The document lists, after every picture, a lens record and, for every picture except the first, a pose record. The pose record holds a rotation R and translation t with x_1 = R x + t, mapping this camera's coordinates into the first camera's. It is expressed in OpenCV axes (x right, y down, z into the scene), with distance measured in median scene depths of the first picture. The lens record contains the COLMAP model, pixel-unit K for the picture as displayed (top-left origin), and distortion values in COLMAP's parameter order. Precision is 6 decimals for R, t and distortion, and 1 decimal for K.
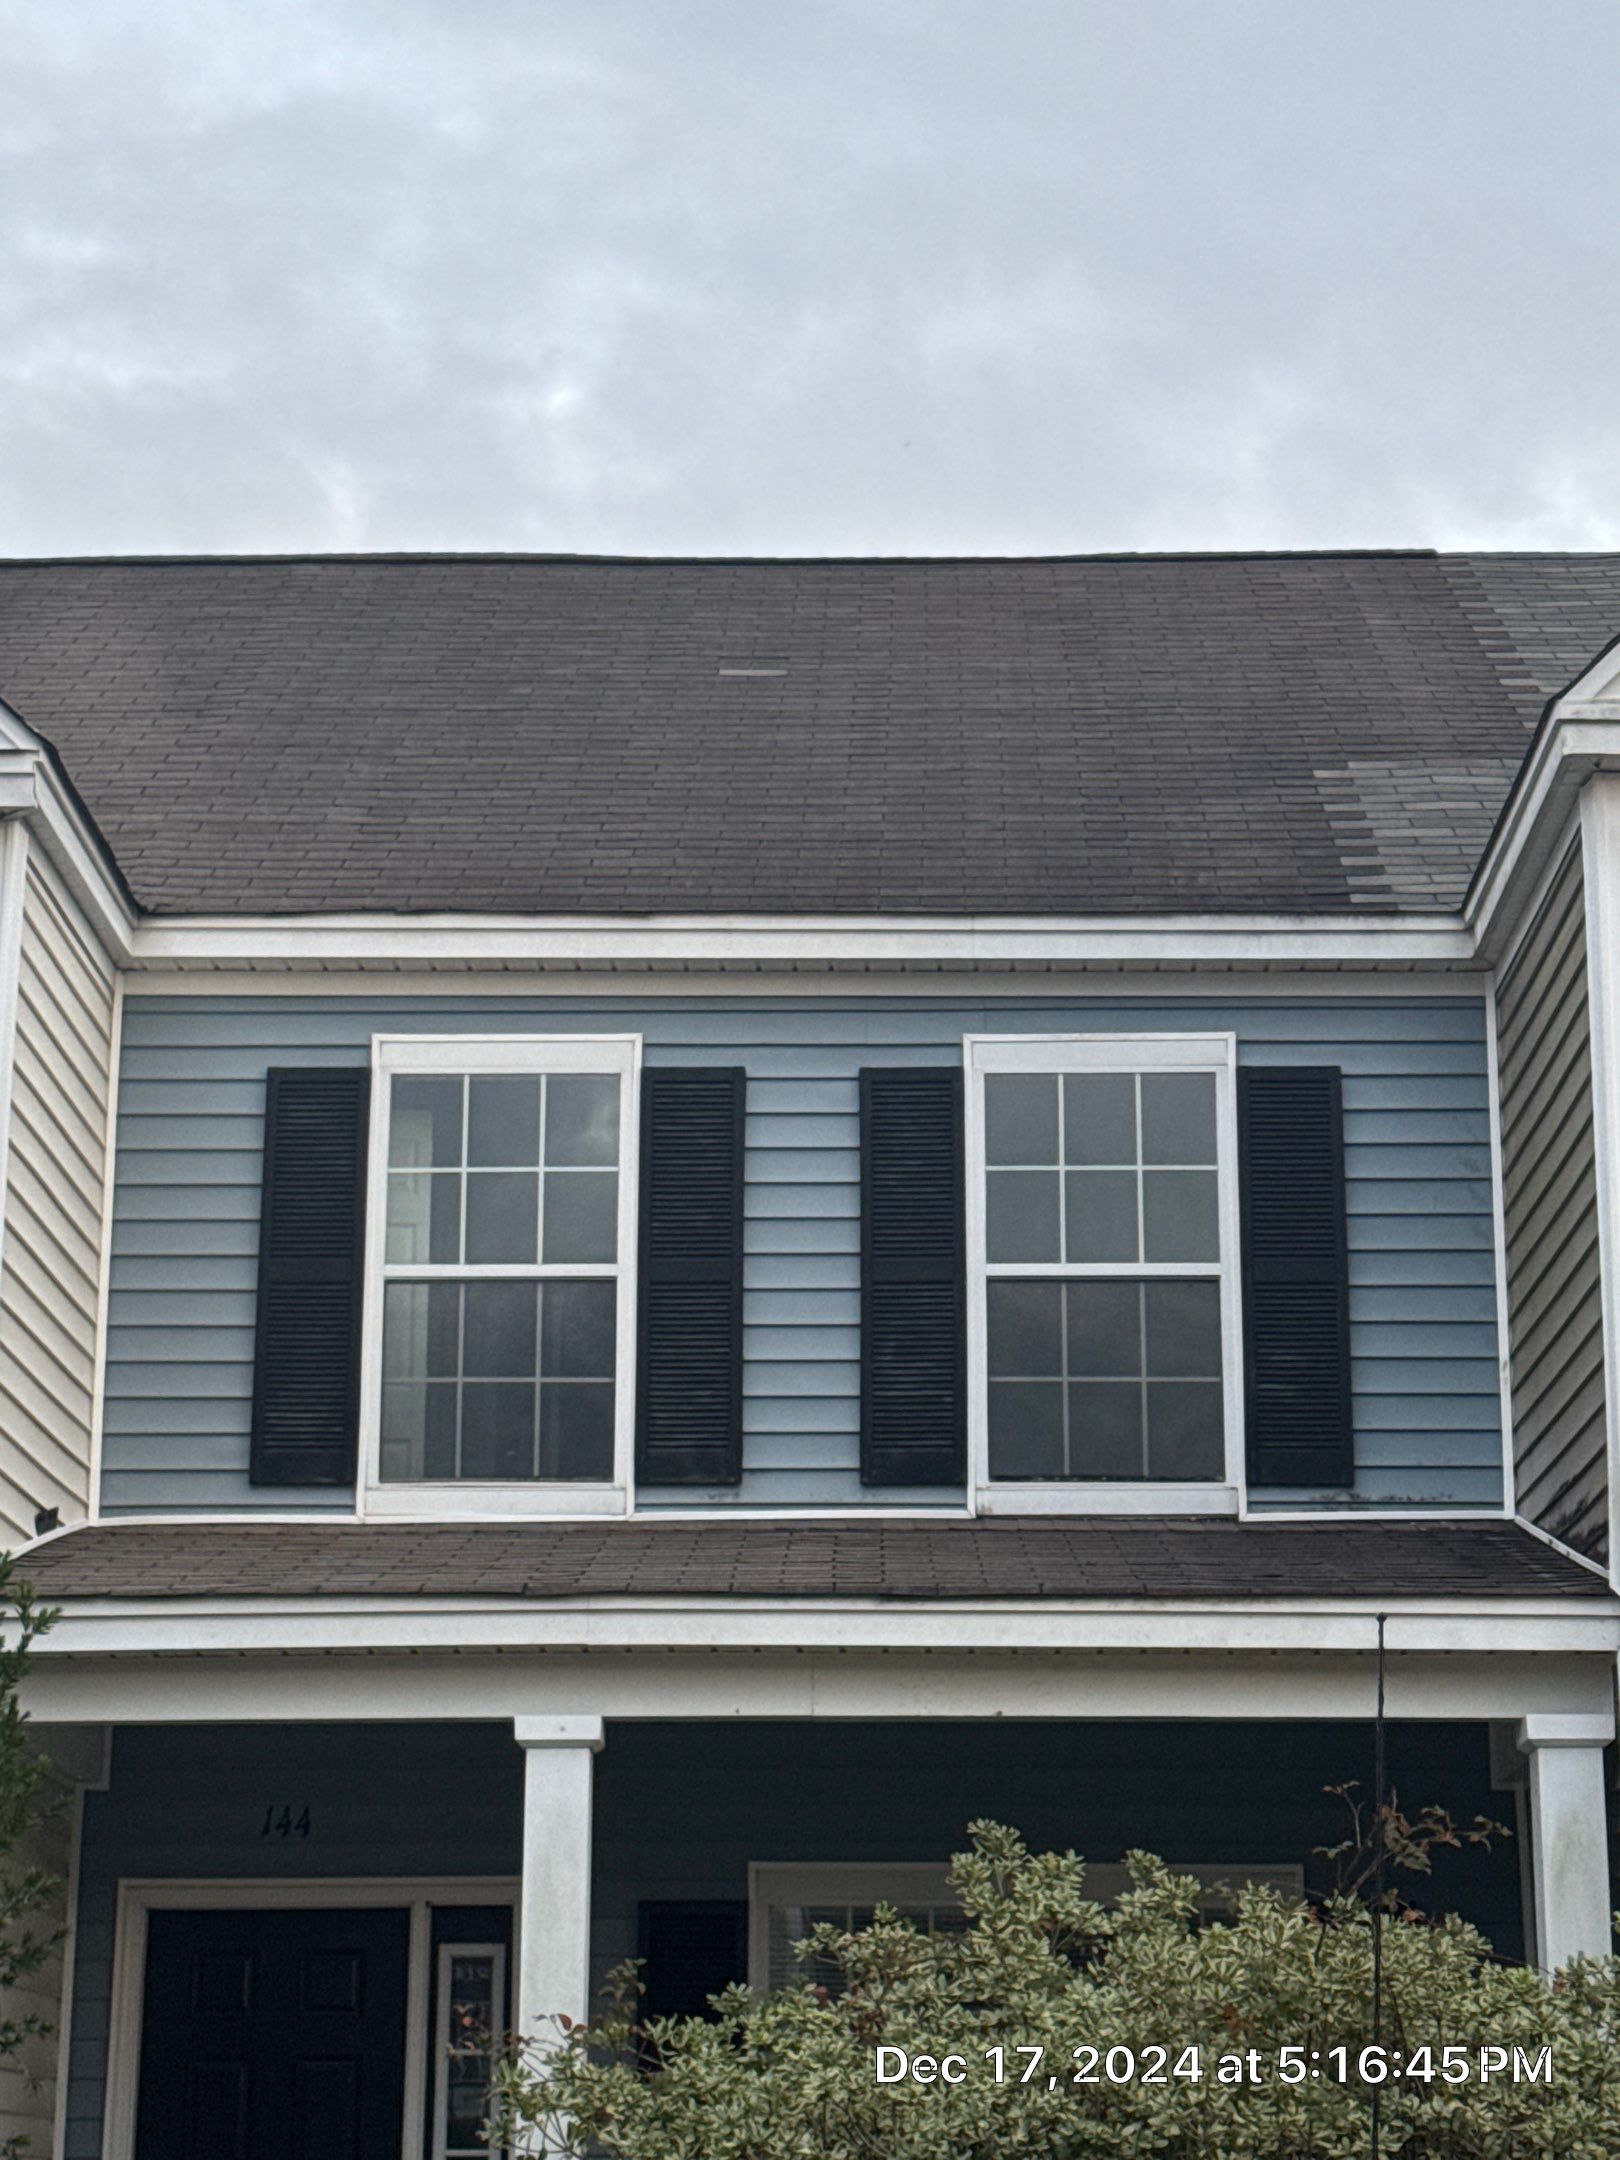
lens RADIAL K [[4102.8, 0, 810.0], [0, 4102.8, 1080.0], [0, 0, 1]] dist [0.109541, 0.481745]
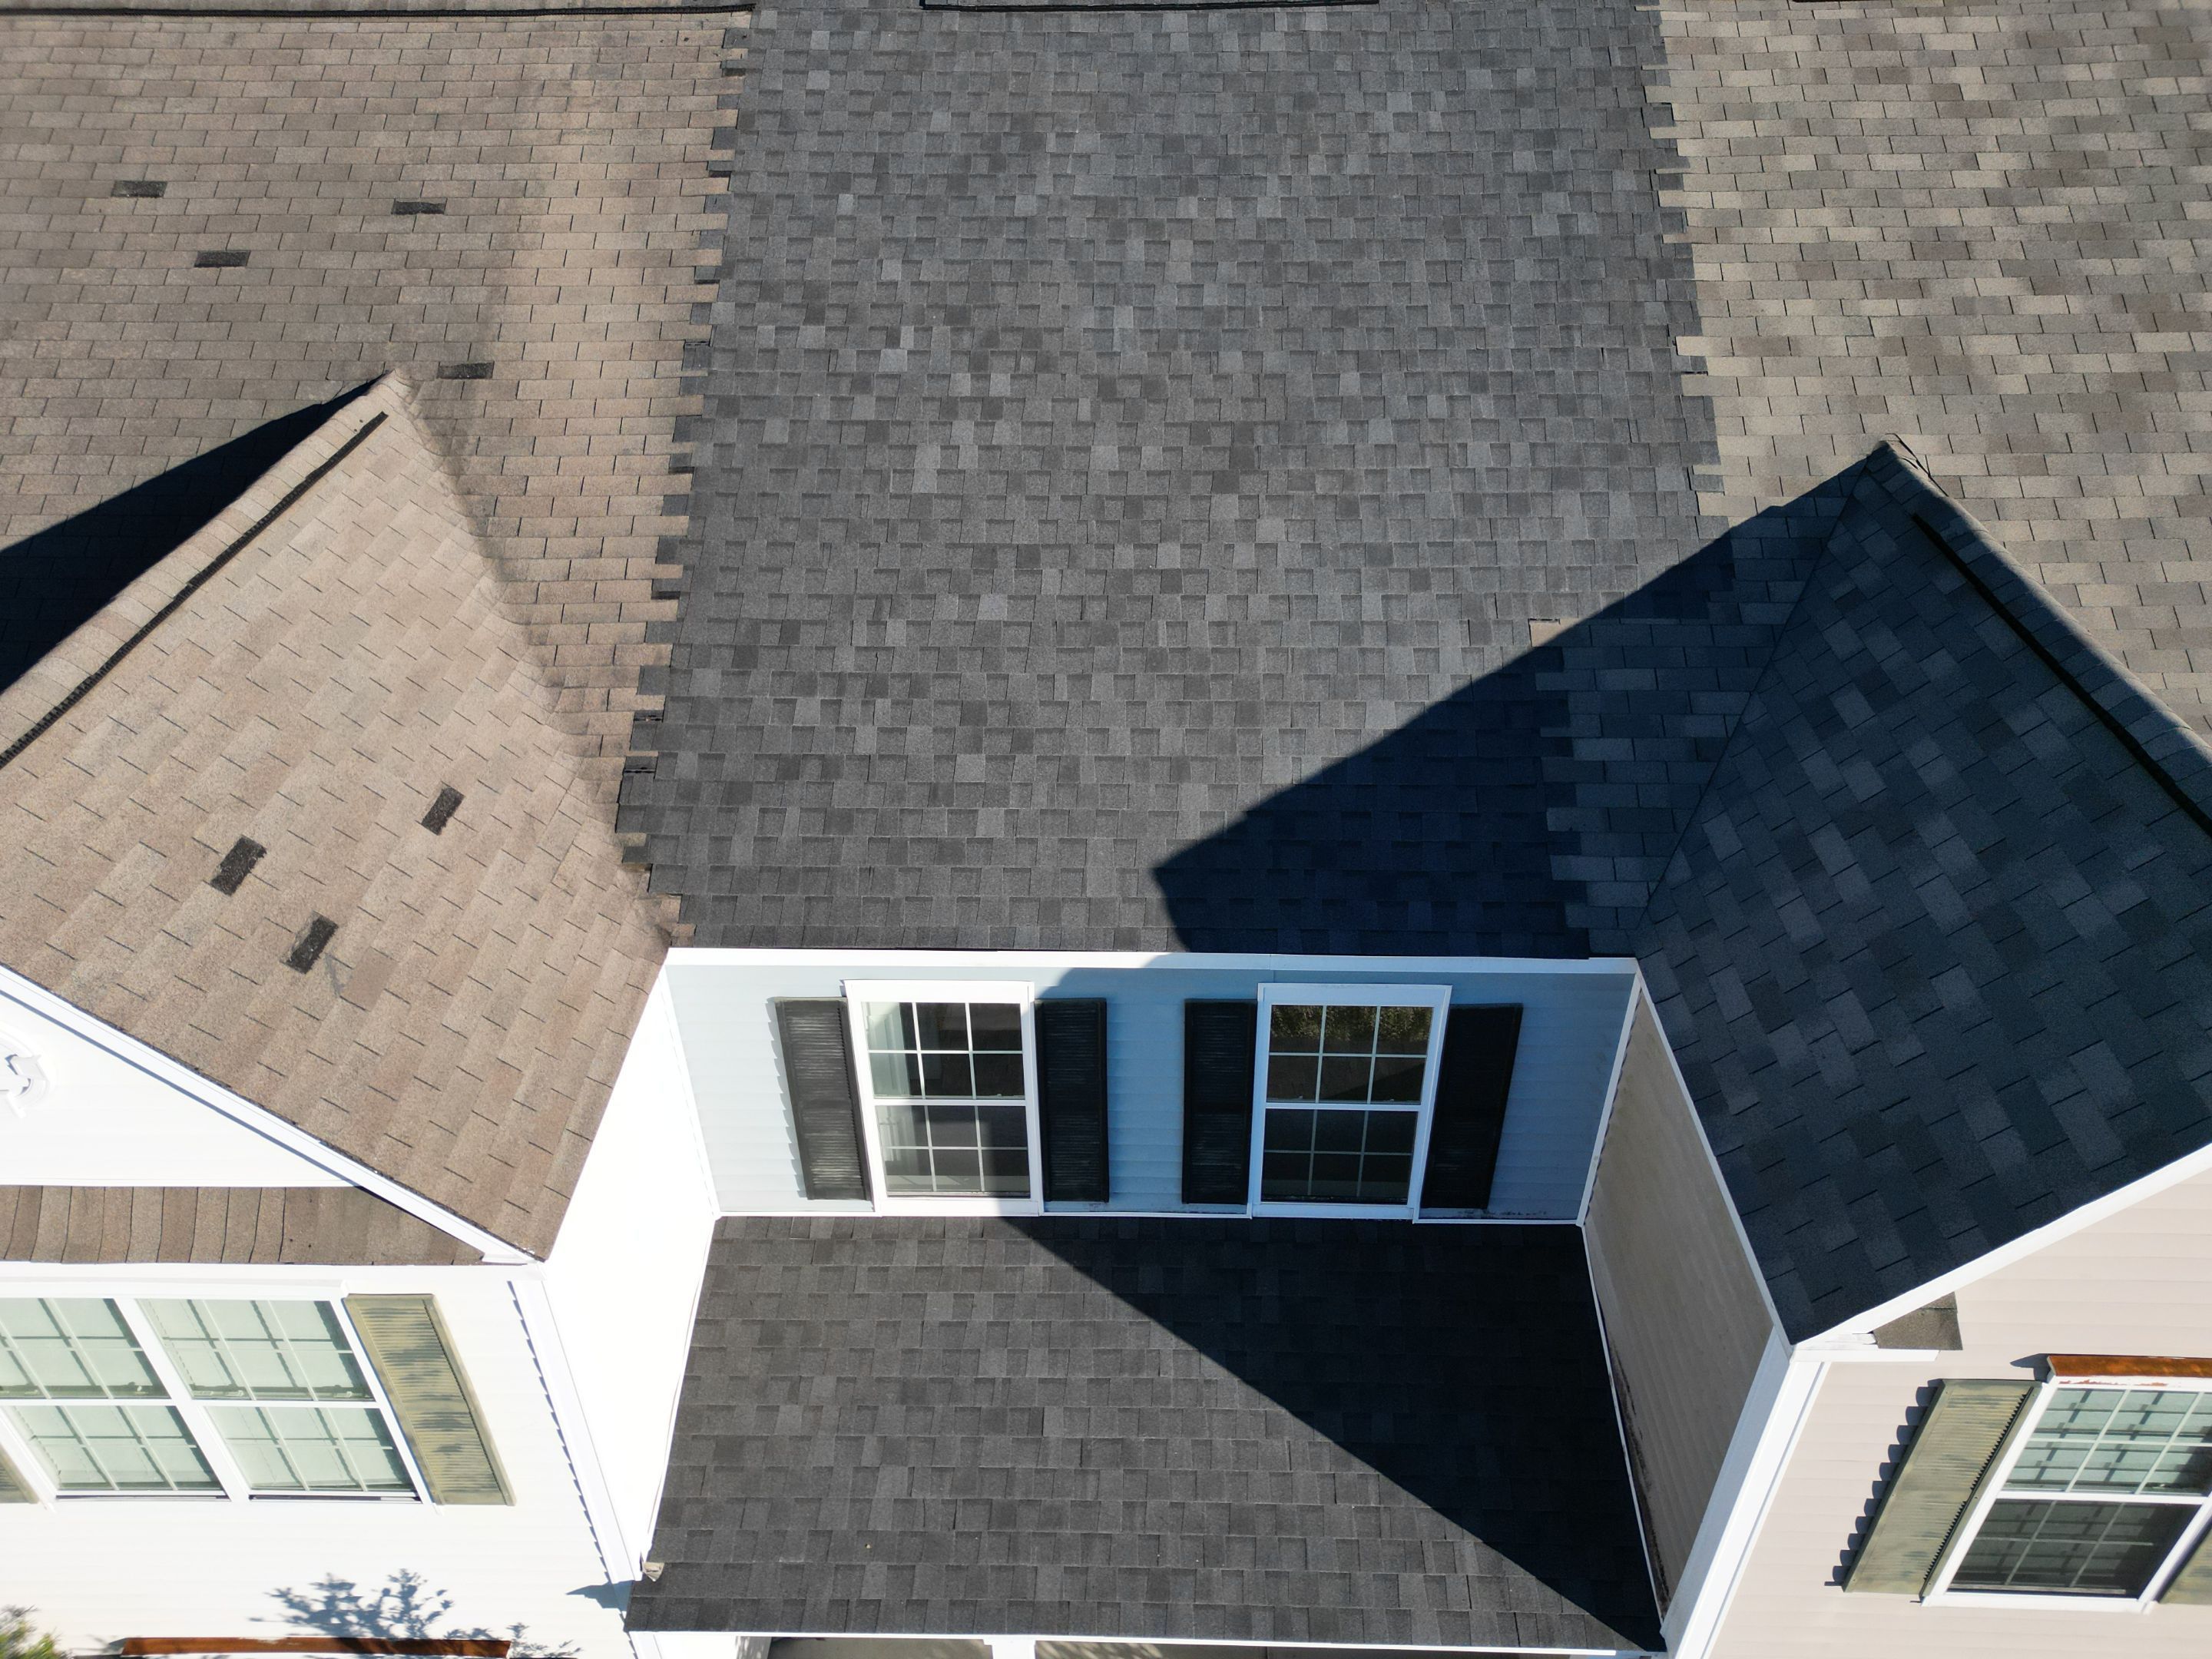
lens RADIAL K [[1544.9, 0, 1107.5], [0, 1544.9, 823.3], [0, 0, 1]] dist [0.063971, -0.070281]
pose [[0.999761, -0.001345, -0.021806, -0.003313], [0.017605, 0.640608, 0.767666, -0.469391], [0.012936, -0.767867, 0.640479, 0.715543]]
